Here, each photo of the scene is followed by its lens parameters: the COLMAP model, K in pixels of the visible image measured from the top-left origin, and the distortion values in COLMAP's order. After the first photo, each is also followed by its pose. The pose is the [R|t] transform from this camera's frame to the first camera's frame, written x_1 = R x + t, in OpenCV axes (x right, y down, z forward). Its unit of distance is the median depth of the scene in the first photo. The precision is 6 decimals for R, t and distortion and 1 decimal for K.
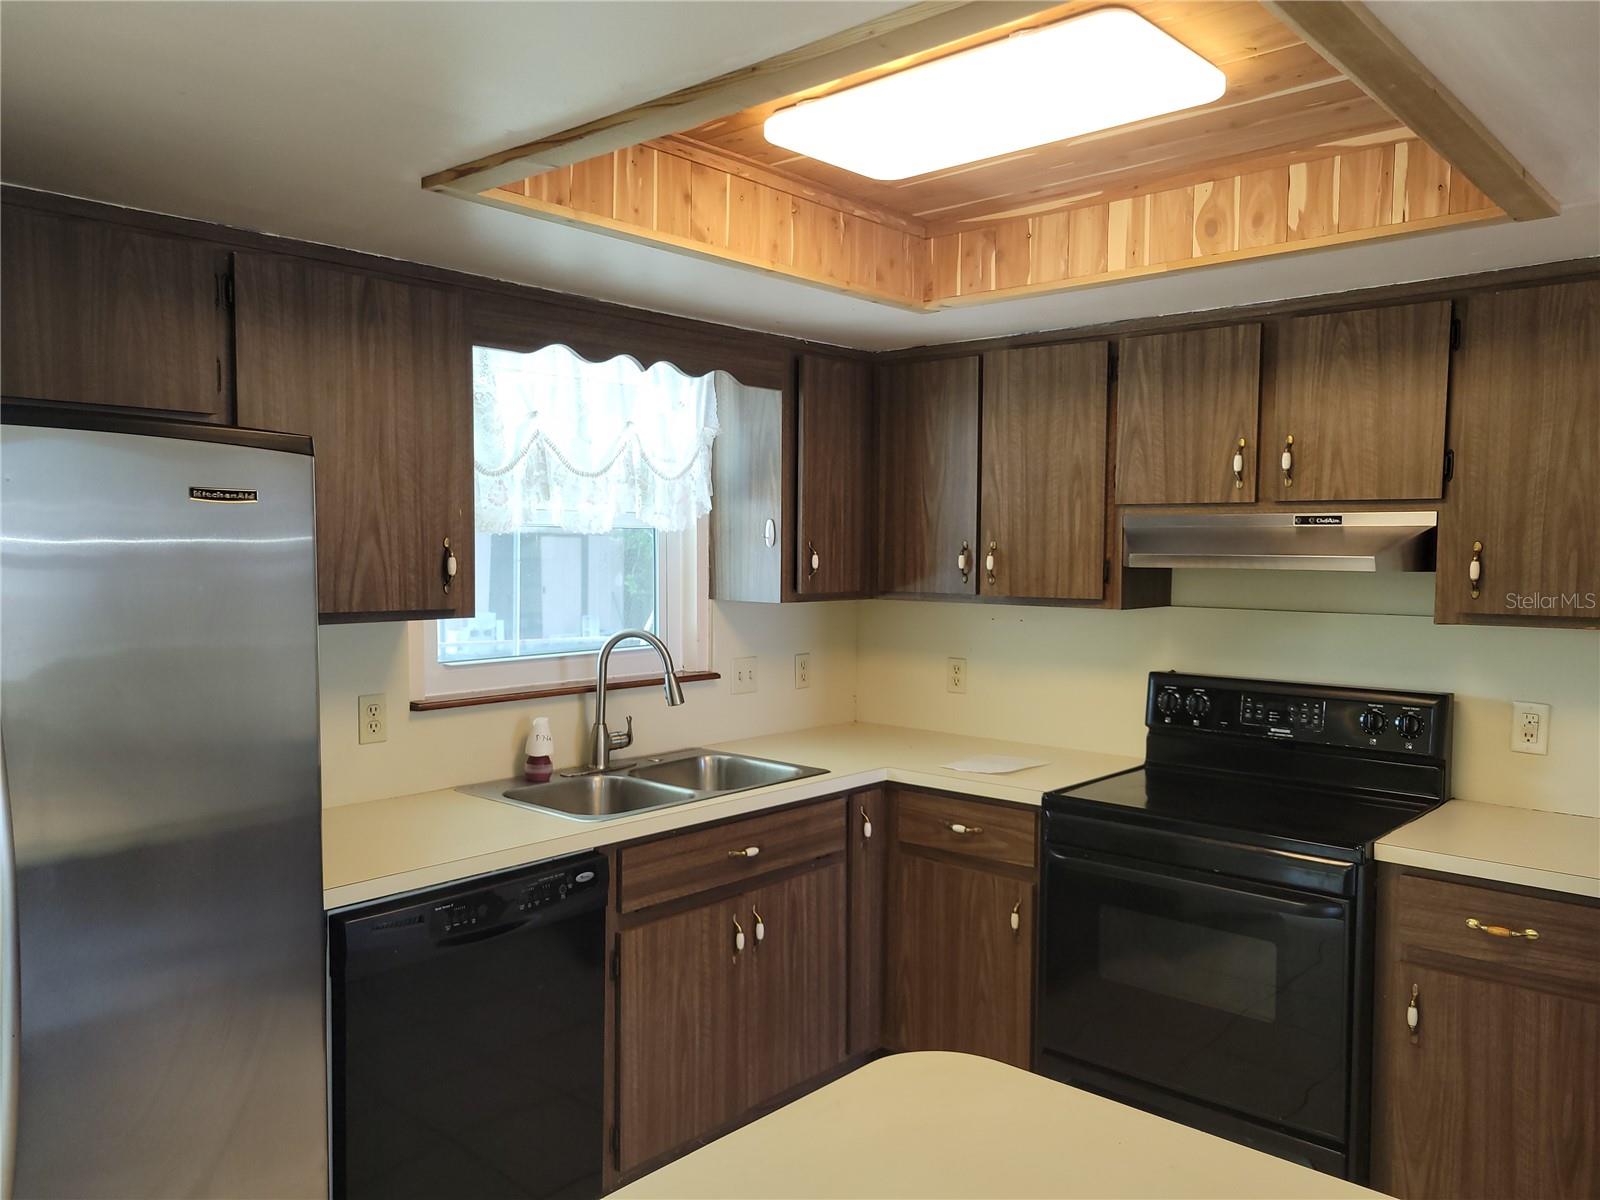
lens RADIAL K [[1211.7, 0, 800.0], [0, 1211.7, 600.0], [0, 0, 1]] dist [0.019103, -0.001681]
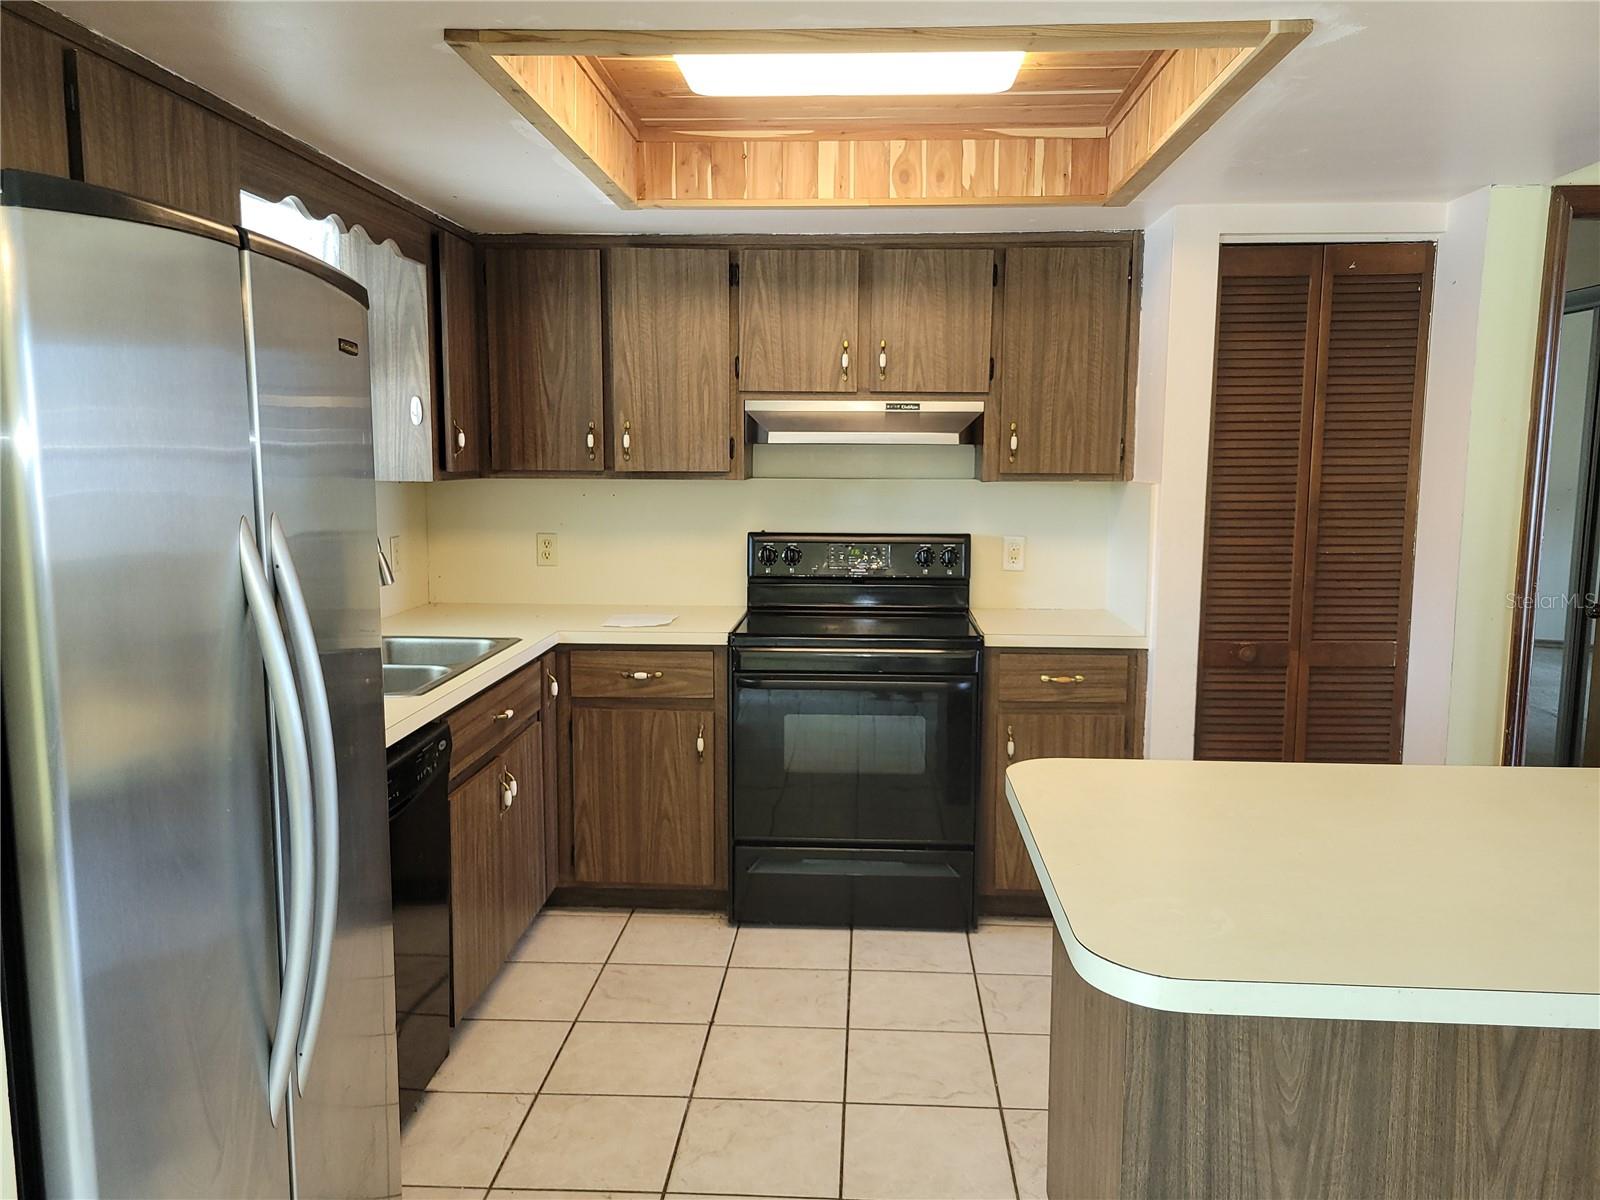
lens RADIAL K [[1226.1, 0, 800.0], [0, 1226.1, 600.0], [0, 0, 1]] dist [0.003302, -0.000955]
pose [[0.776287, -0.078254, 0.625504, -0.483501], [0.028268, 0.995588, 0.089472, 0.020274], [-0.629746, -0.051774, 0.775074, 0.021070]]
